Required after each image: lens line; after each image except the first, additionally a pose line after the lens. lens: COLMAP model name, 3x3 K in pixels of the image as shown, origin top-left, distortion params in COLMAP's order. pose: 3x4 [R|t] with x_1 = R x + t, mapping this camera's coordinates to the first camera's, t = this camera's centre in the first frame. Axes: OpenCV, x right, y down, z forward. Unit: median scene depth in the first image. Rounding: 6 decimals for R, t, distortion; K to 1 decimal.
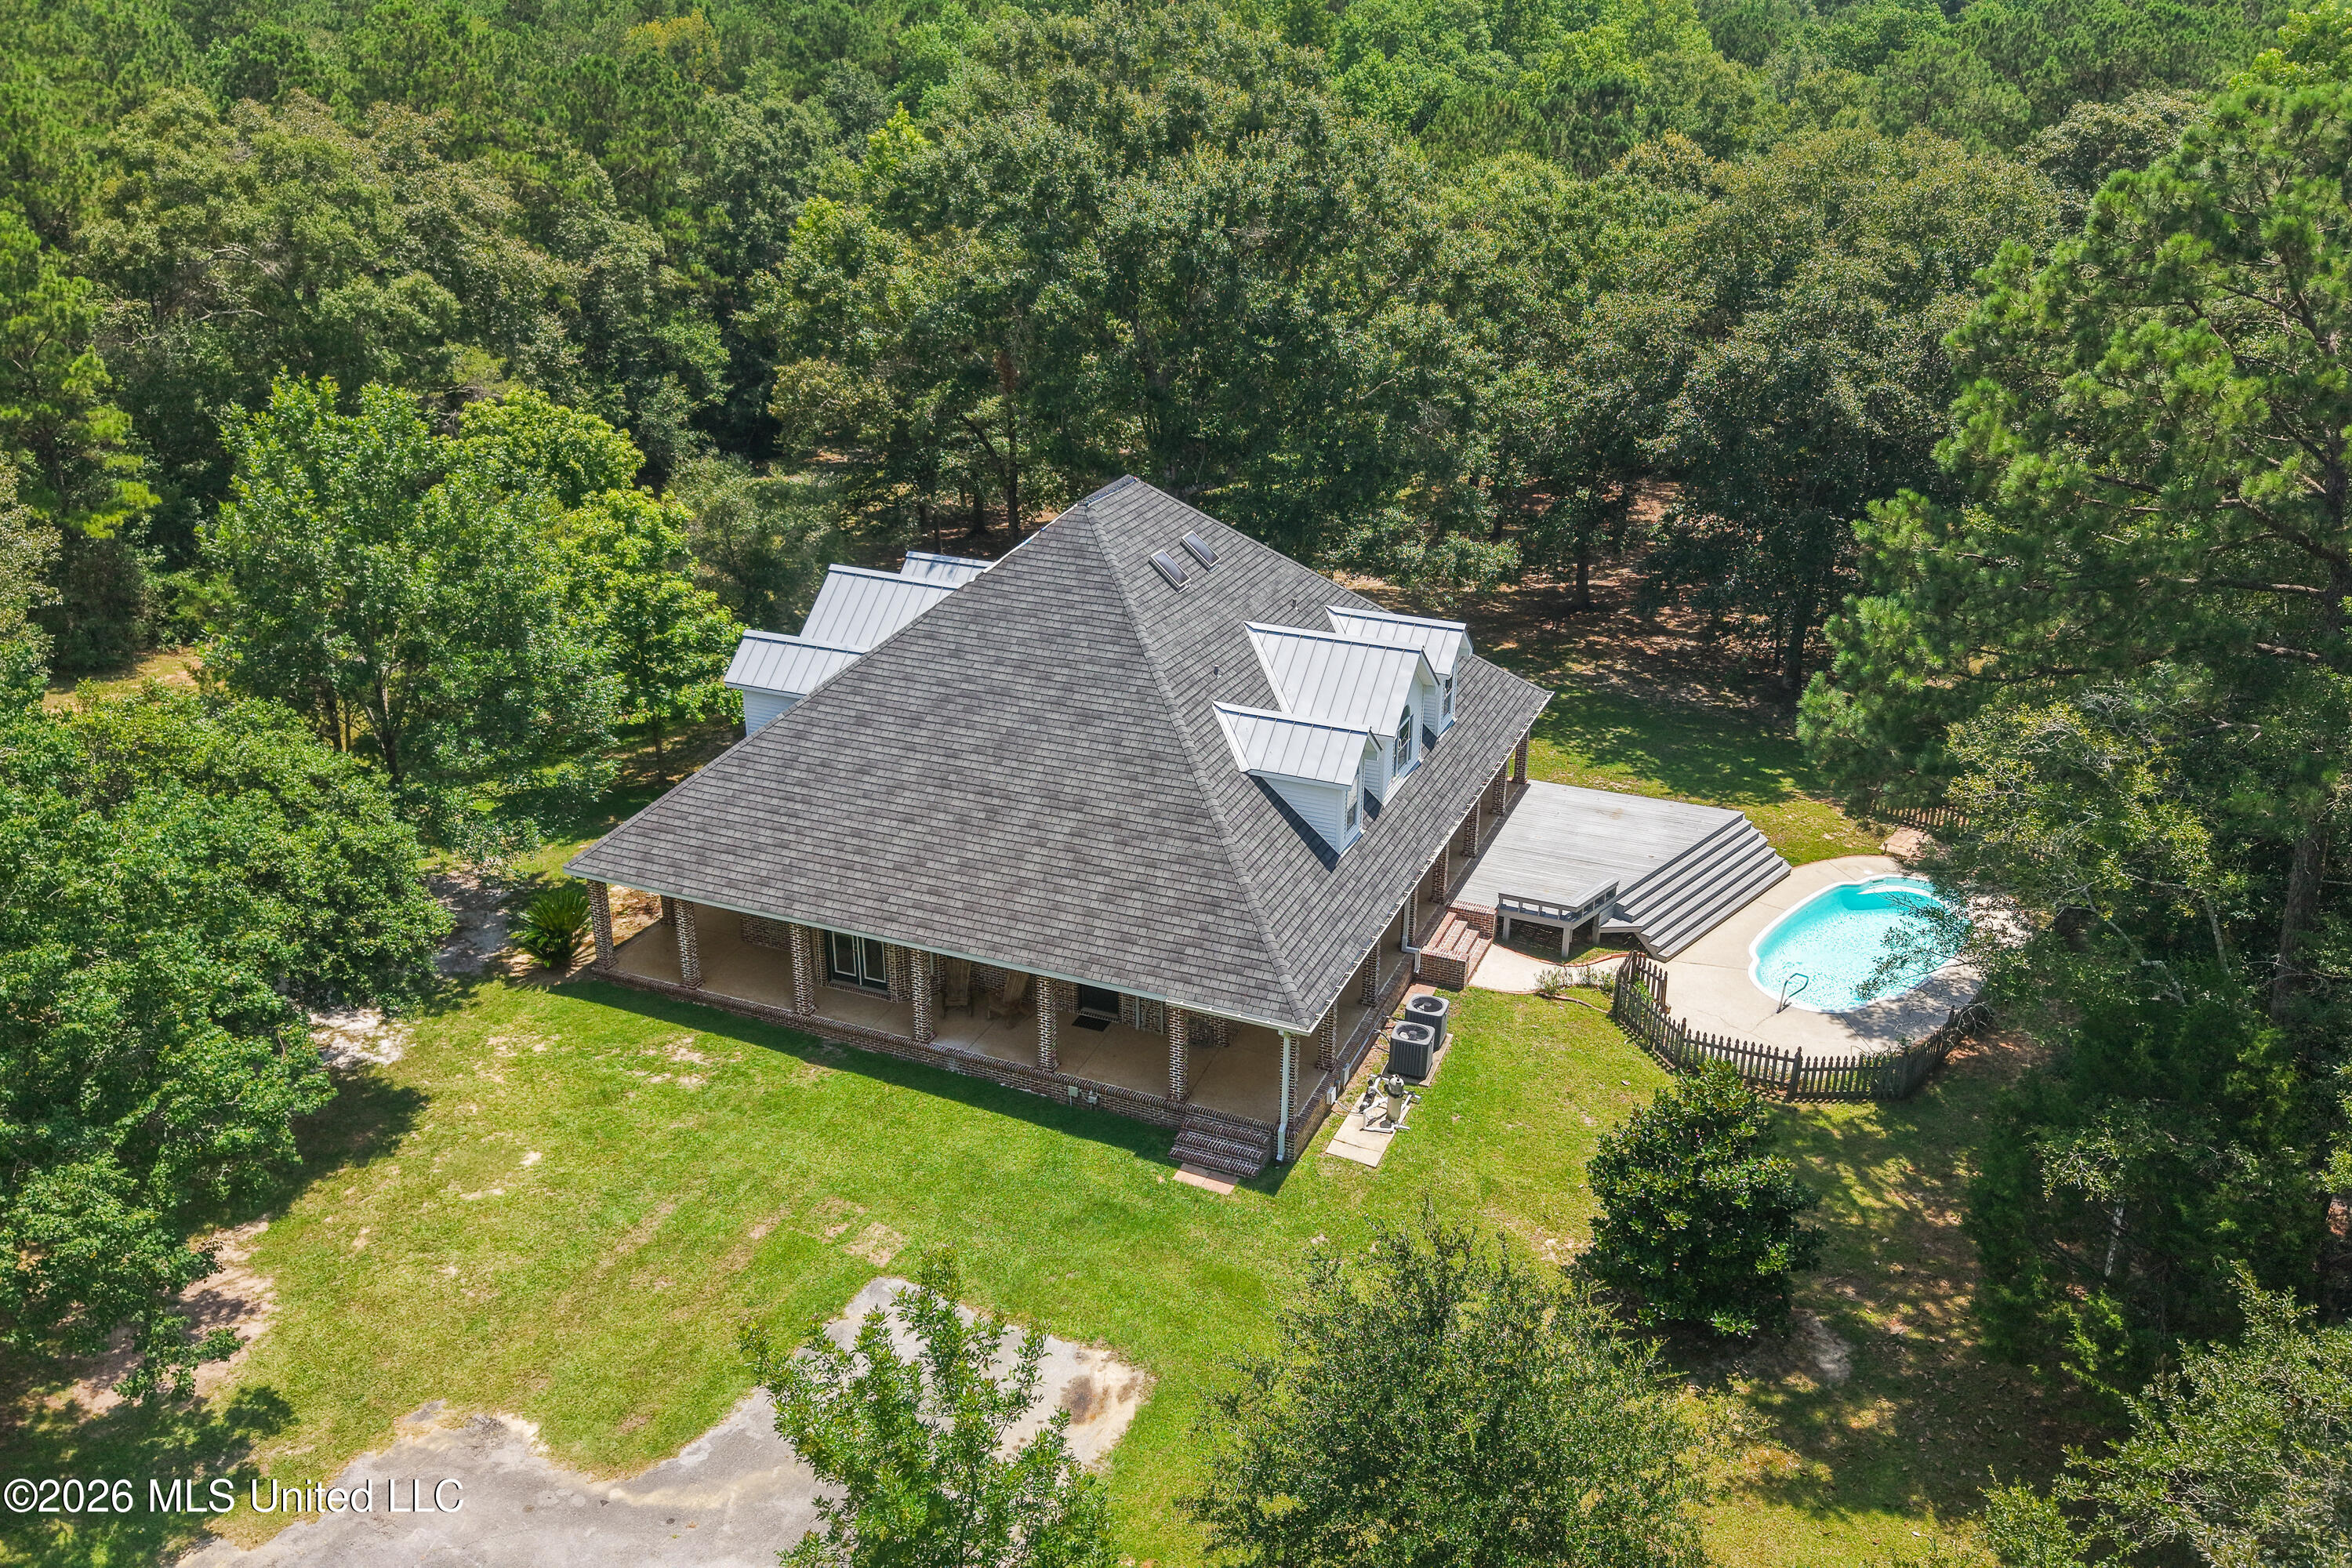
lens RADIAL K [[1824.7, 0, 1176.0], [0, 1824.7, 784.0], [0, 0, 1]] dist [0.000833, -0.008108]
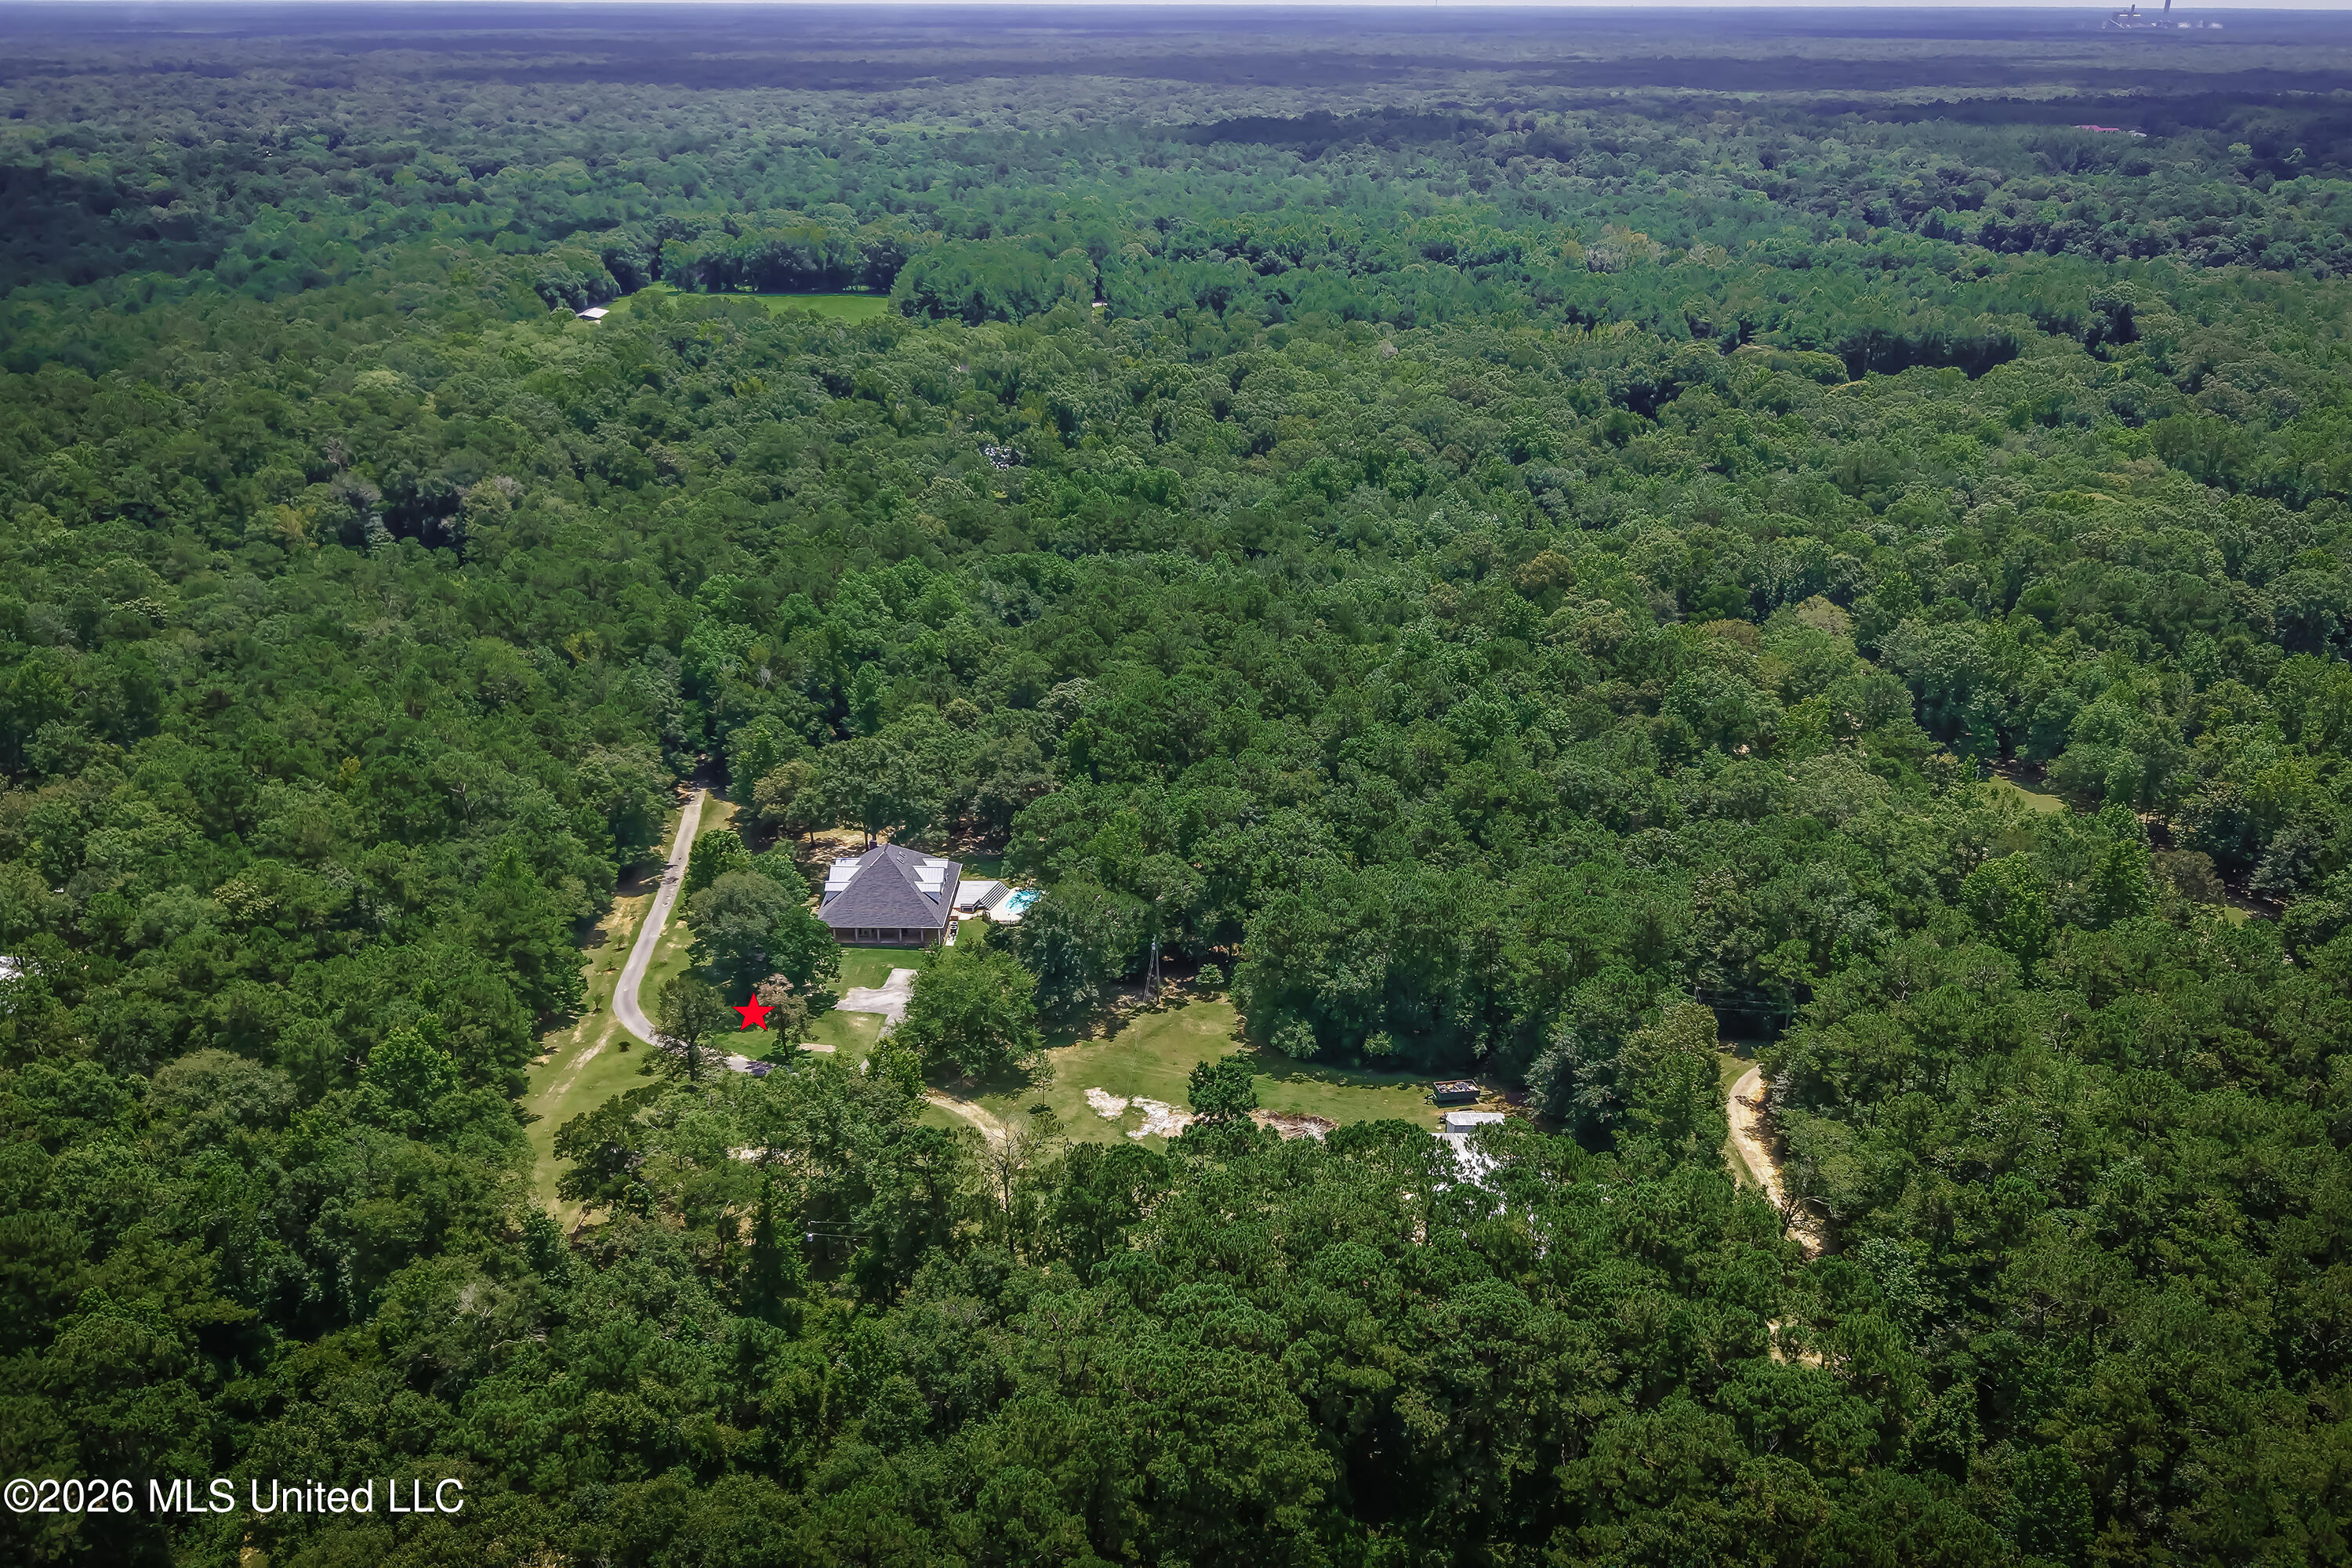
lens RADIAL K [[1824.7, 0, 1176.0], [0, 1824.7, 784.0], [0, 0, 1]] dist [0.000833, -0.008108]
pose [[0.922669, -0.146608, 0.356635, -1.273266], [0.146847, 0.988802, 0.026570, -0.391910], [-0.356537, 0.027855, 0.933866, -4.951139]]
